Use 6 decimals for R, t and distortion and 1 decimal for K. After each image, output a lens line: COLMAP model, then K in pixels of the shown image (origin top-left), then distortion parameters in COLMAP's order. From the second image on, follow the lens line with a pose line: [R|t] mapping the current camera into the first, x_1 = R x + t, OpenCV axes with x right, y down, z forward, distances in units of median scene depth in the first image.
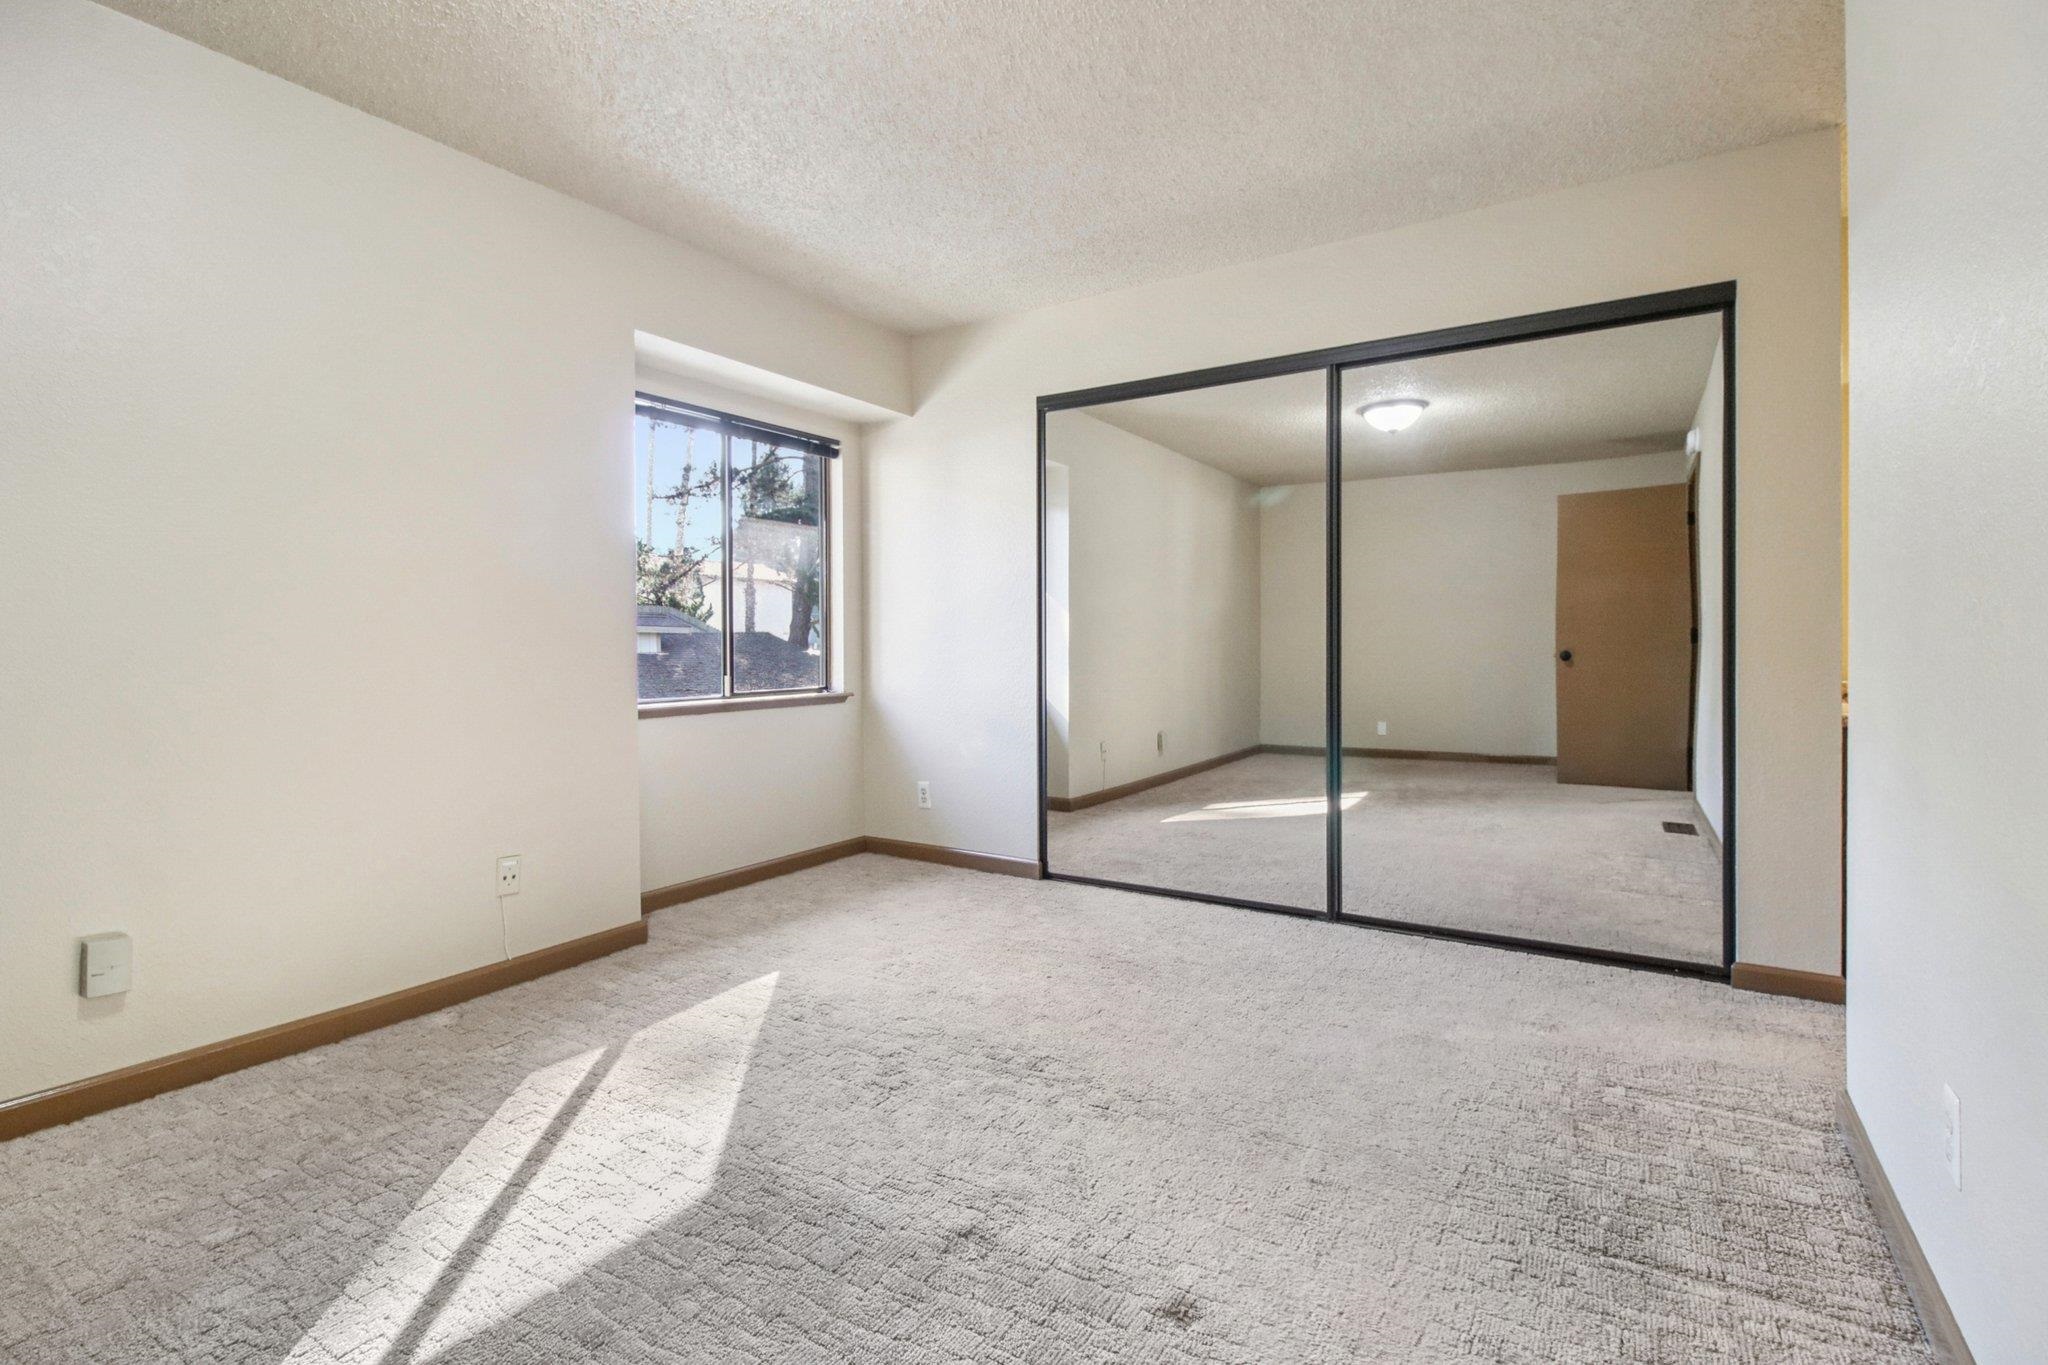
lens RADIAL K [[964.2, 0, 1019.1], [0, 964.2, 642.7], [0, 0, 1]] dist [-0.001467, -0.000806]
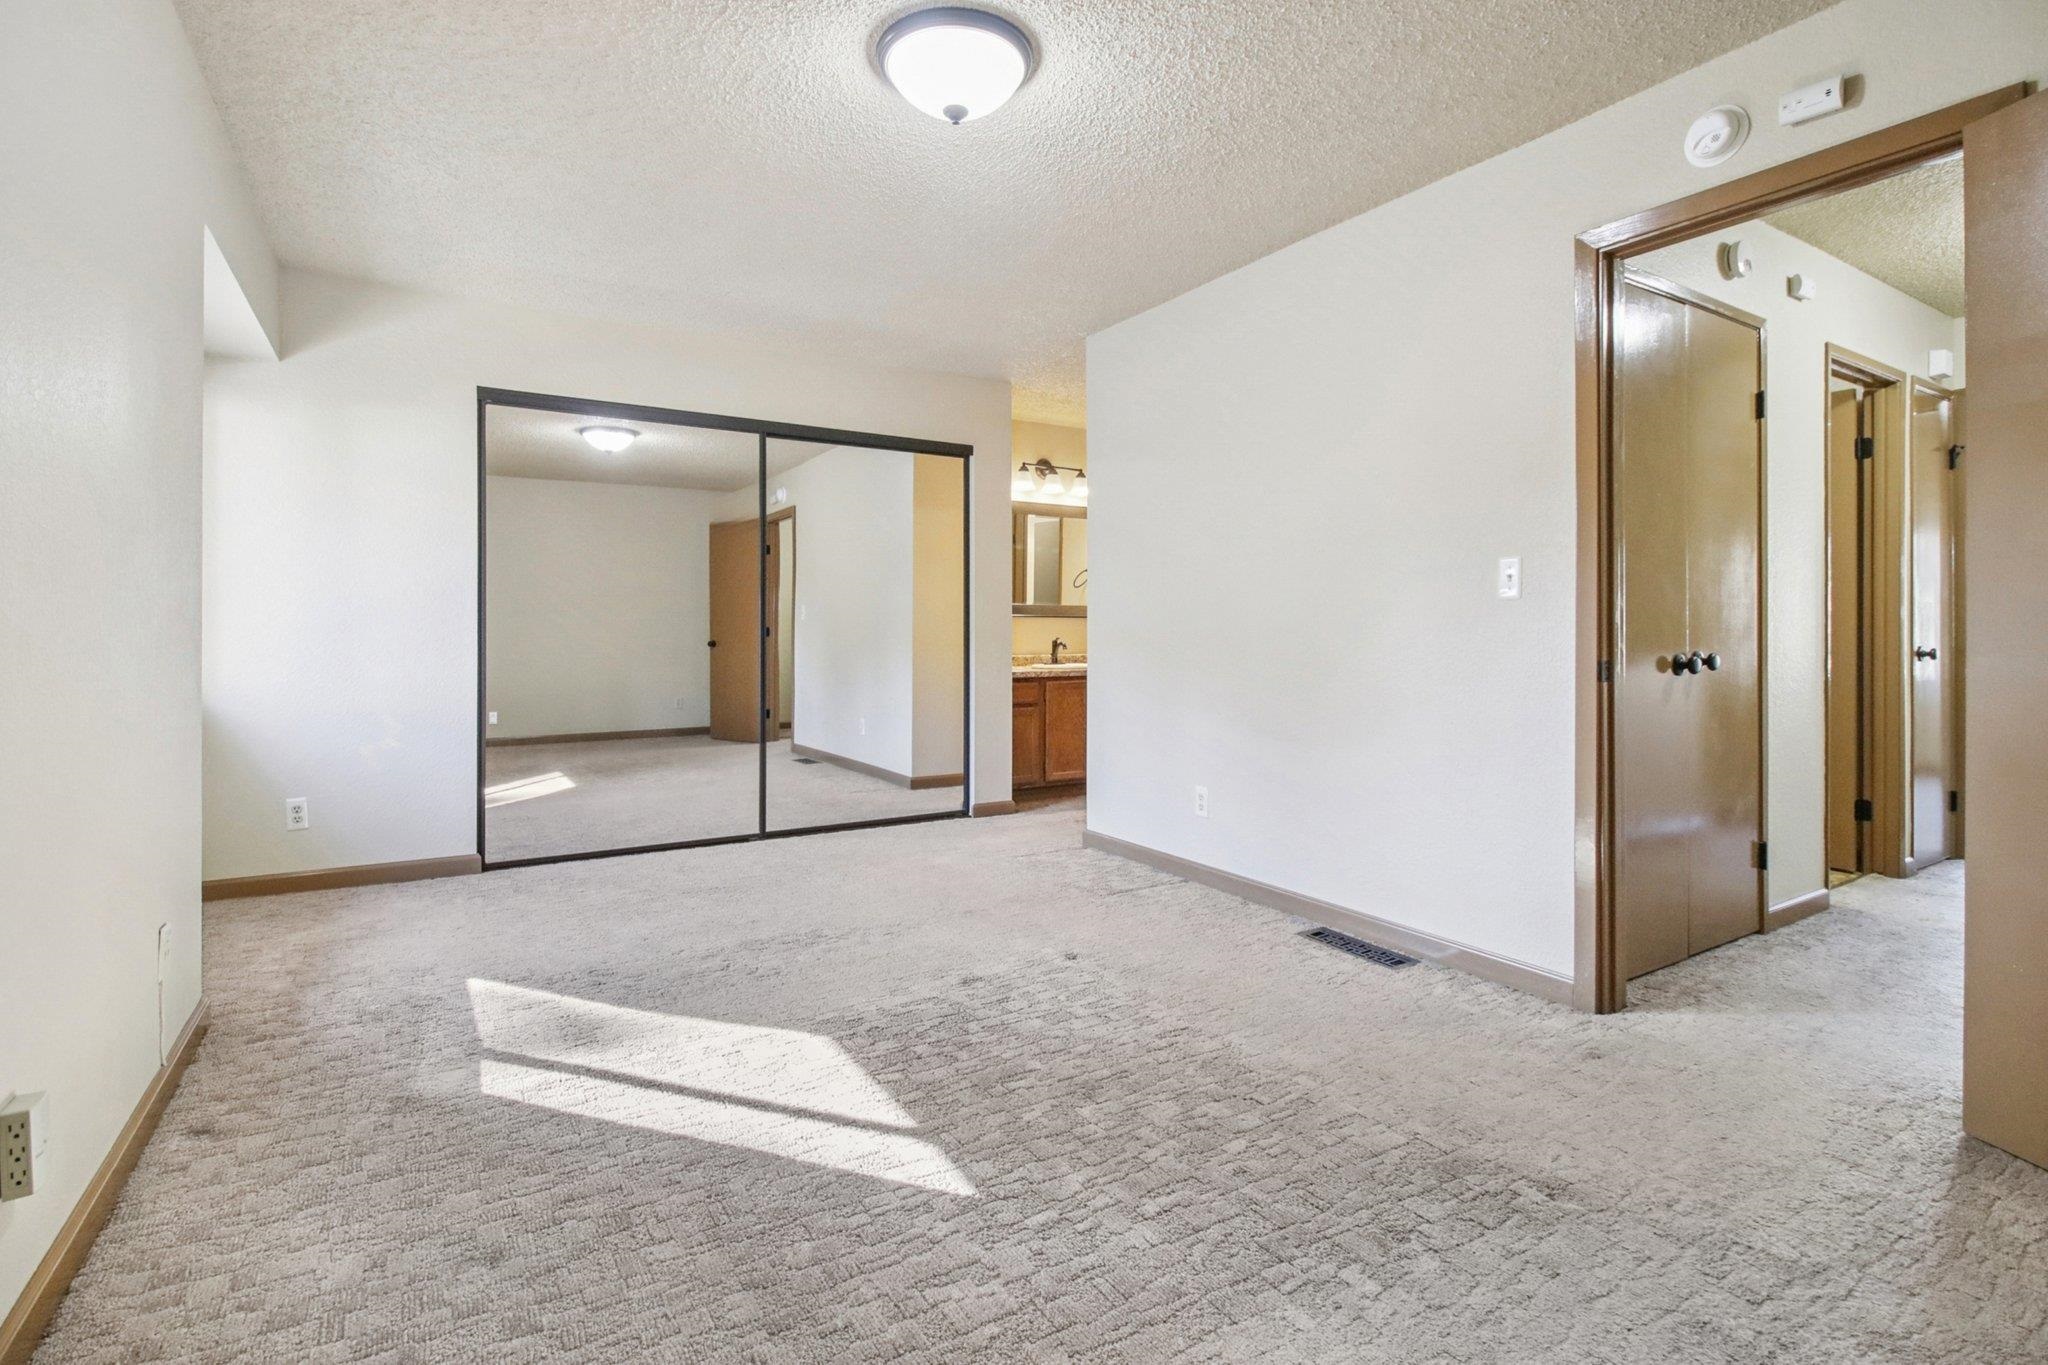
lens RADIAL K [[964.2, 0, 1019.1], [0, 964.2, 642.7], [0, 0, 1]] dist [-0.001467, -0.000806]
pose [[0.434523, -0.005652, 0.900643, -0.889595], [-0.007231, 0.999926, 0.009764, -0.007624], [-0.900632, -0.010755, 0.434450, 0.094086]]
